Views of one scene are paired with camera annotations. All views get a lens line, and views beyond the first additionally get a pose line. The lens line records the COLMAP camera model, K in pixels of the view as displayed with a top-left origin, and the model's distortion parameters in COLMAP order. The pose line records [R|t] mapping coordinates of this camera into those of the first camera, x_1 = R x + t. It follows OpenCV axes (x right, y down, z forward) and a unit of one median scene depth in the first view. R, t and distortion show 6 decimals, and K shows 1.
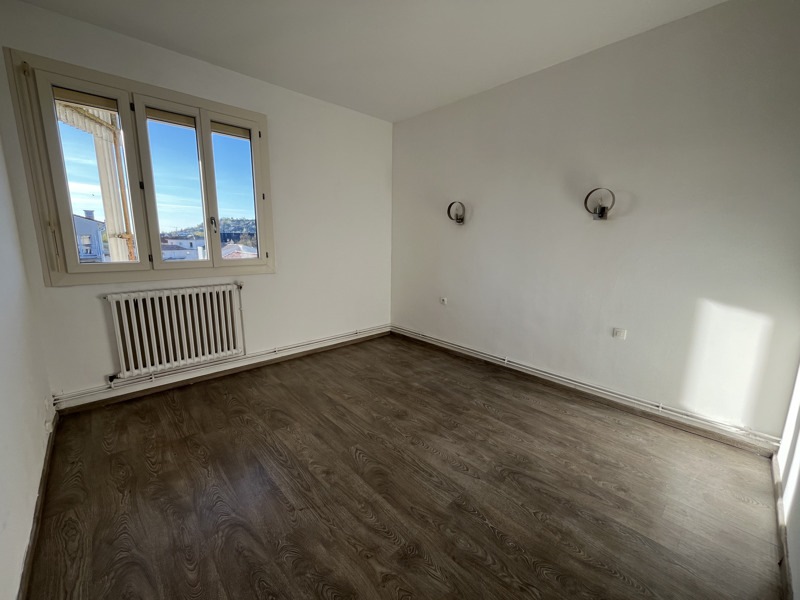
lens RADIAL K [[327.4, 0, 398.1], [0, 327.4, 300.2], [0, 0, 1]] dist [-0.001667, -0.000495]
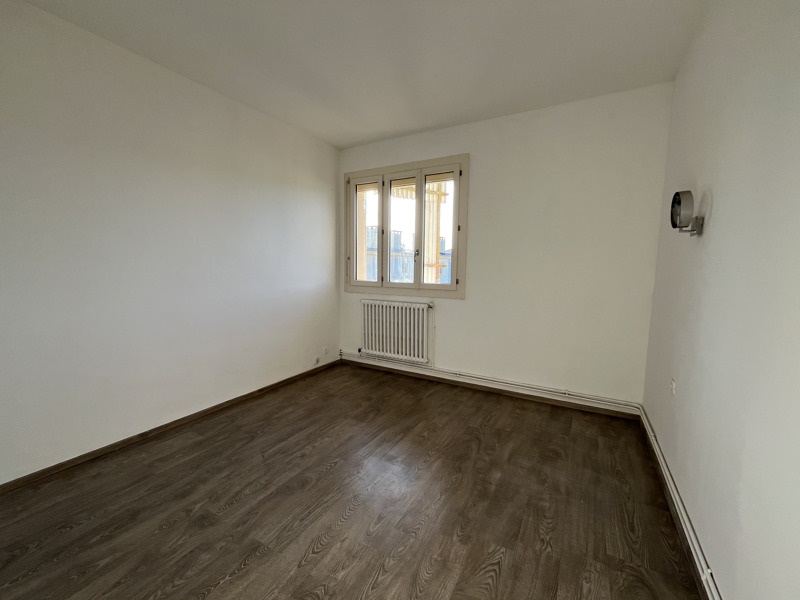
lens RADIAL K [[327.4, 0, 398.1], [0, 327.4, 300.2], [0, 0, 1]] dist [-0.001667, -0.000495]
pose [[0.297403, 0.091800, -0.950329, 0.692106], [-0.183133, 0.982369, 0.037584, -0.101685], [0.937024, 0.162859, 0.308971, 0.611801]]
